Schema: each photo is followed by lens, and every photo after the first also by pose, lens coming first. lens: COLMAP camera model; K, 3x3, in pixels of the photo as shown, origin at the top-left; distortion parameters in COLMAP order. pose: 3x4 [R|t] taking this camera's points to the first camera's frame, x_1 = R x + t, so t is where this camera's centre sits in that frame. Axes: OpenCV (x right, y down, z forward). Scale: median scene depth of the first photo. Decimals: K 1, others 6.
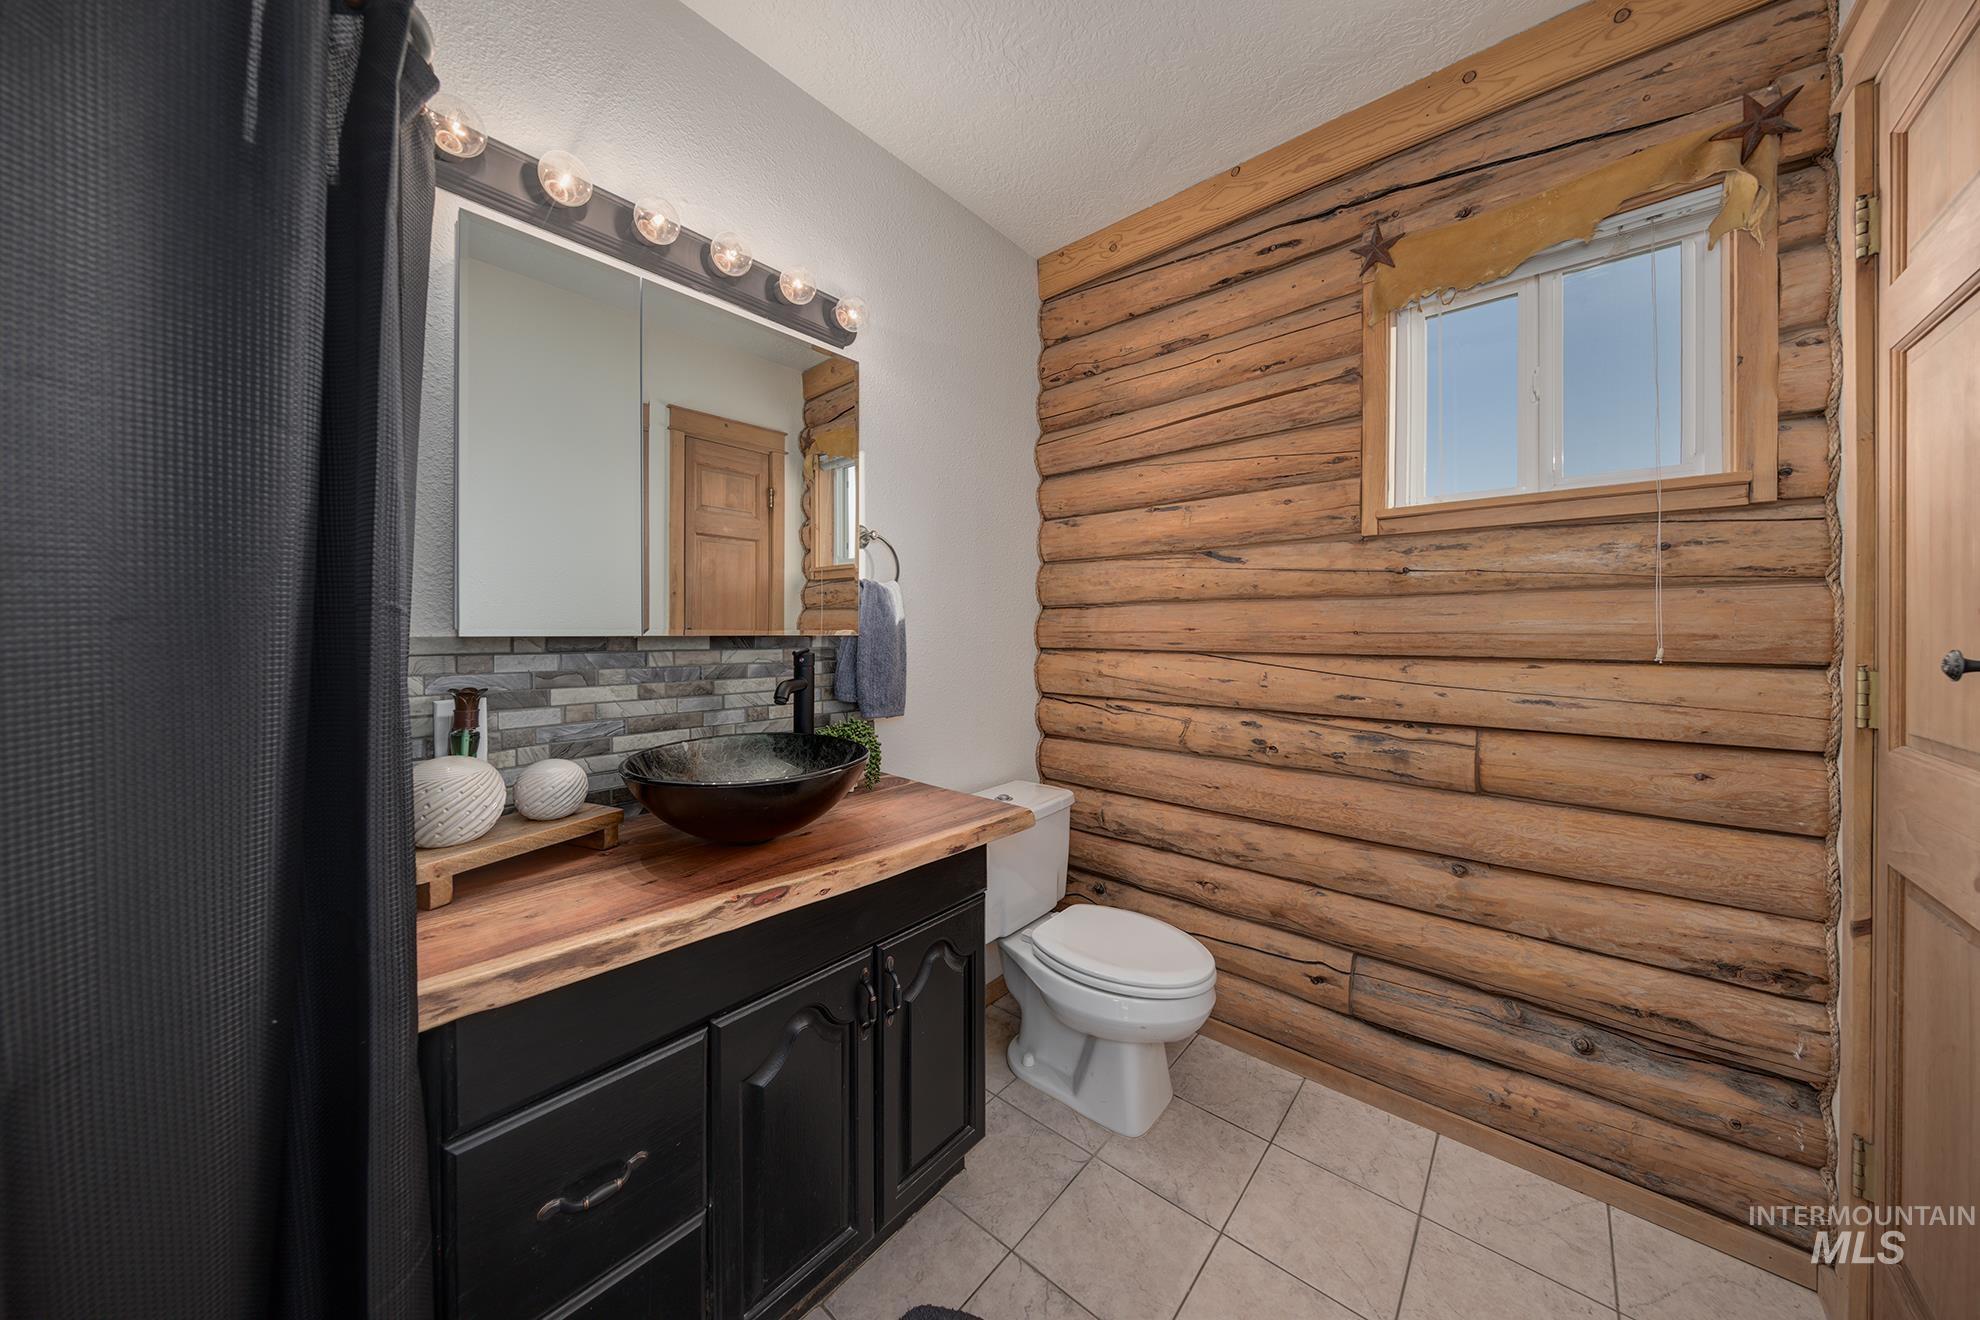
lens RADIAL K [[624.0, 0, 991.3], [0, 624.0, 641.3], [0, 0, 1]] dist [0.000008, -0.000993]
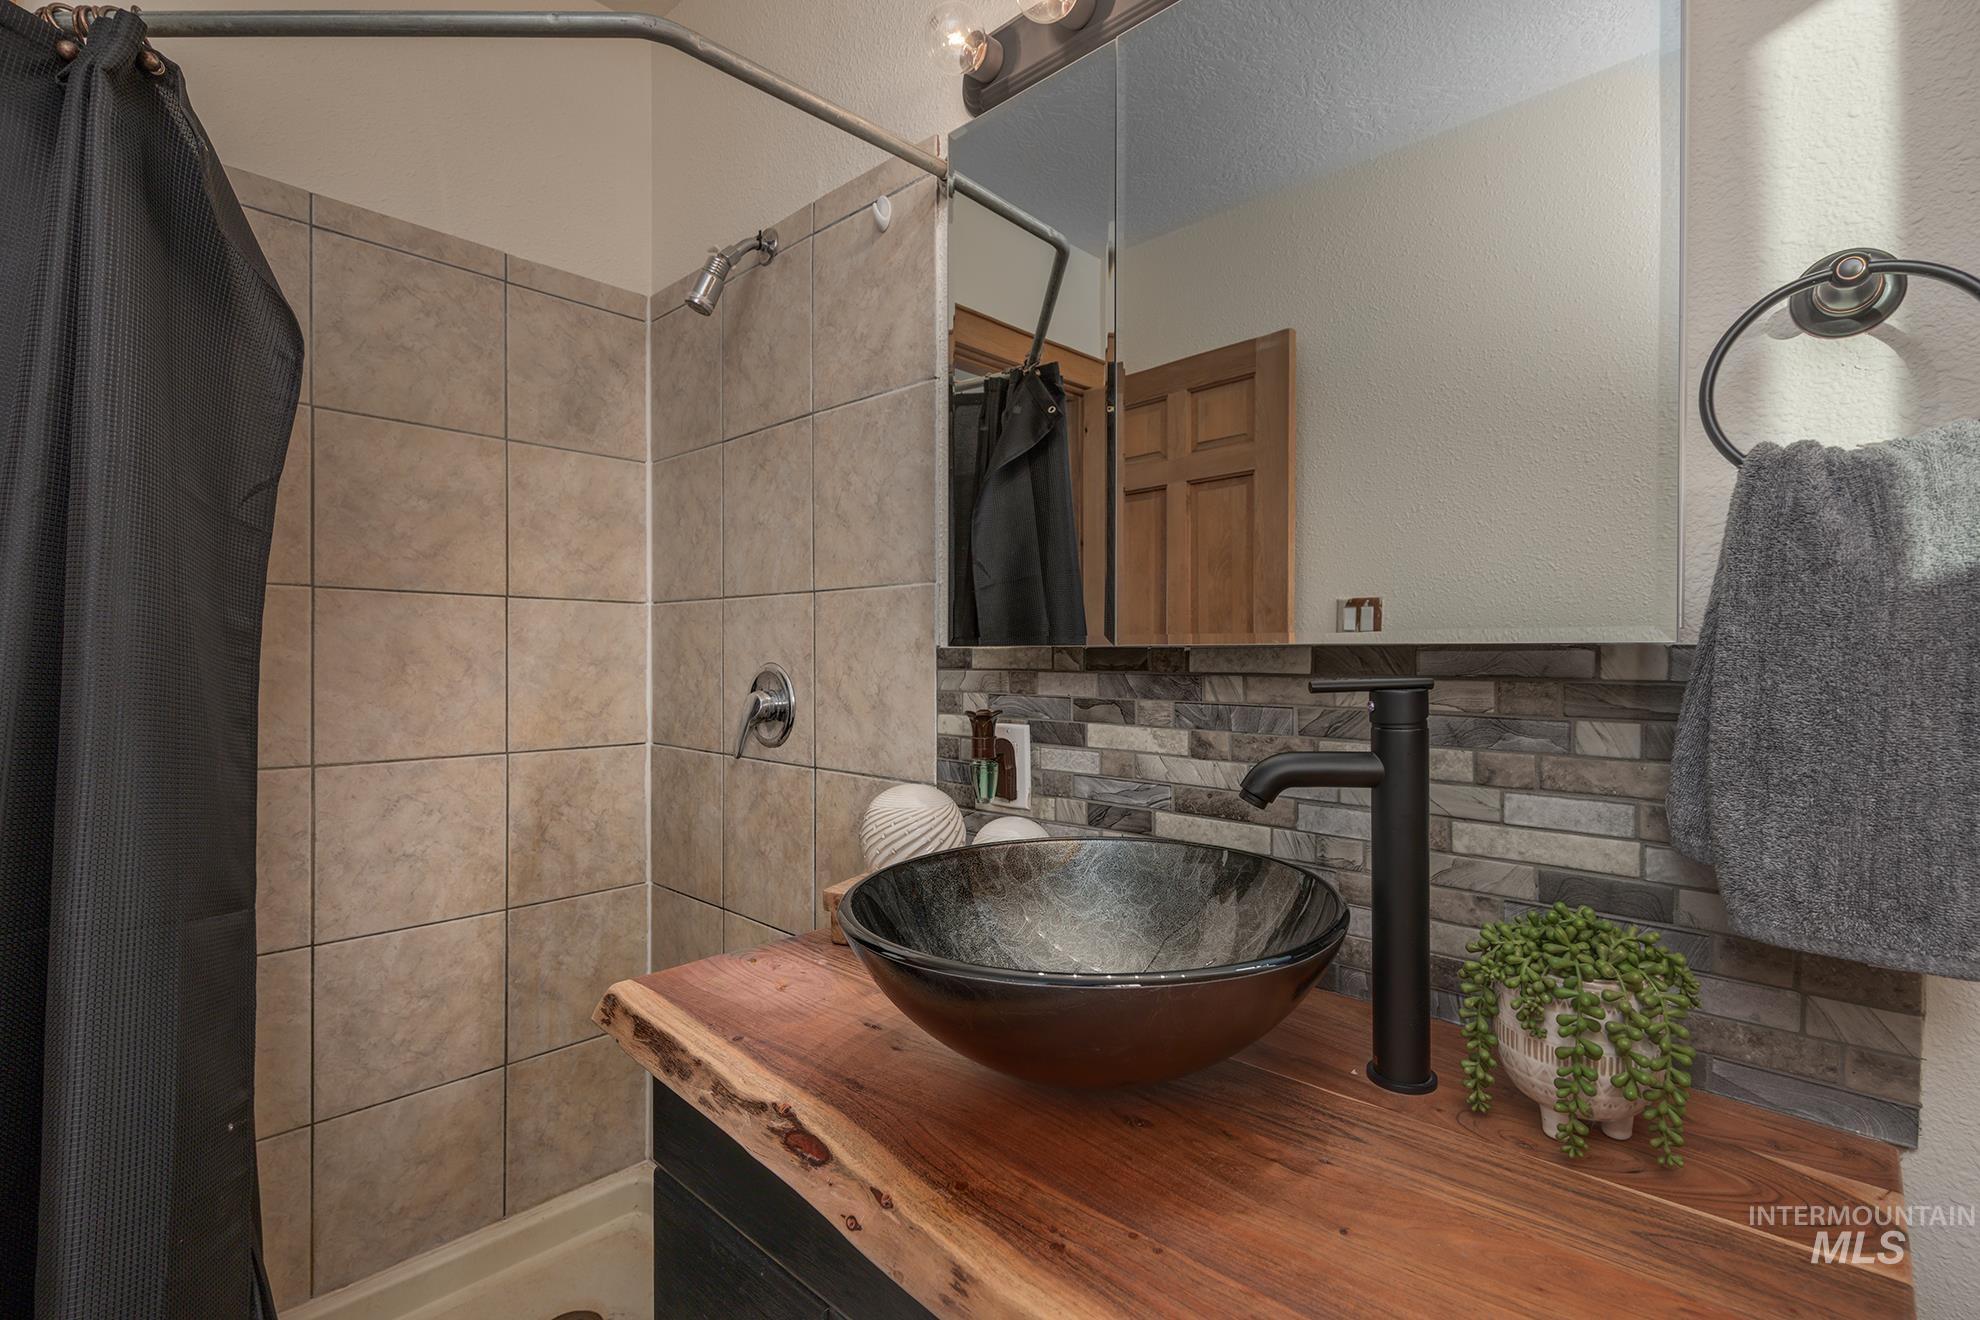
lens RADIAL K [[891.0, 0, 991.0], [0, 891.0, 655.9], [0, 0, 1]] dist [-0.000986, -0.000055]
pose [[-0.034354, 0.003807, -0.999402, 0.287046], [-0.009424, 0.999947, 0.004133, -0.001618], [0.999365, 0.009560, -0.034316, 0.904140]]
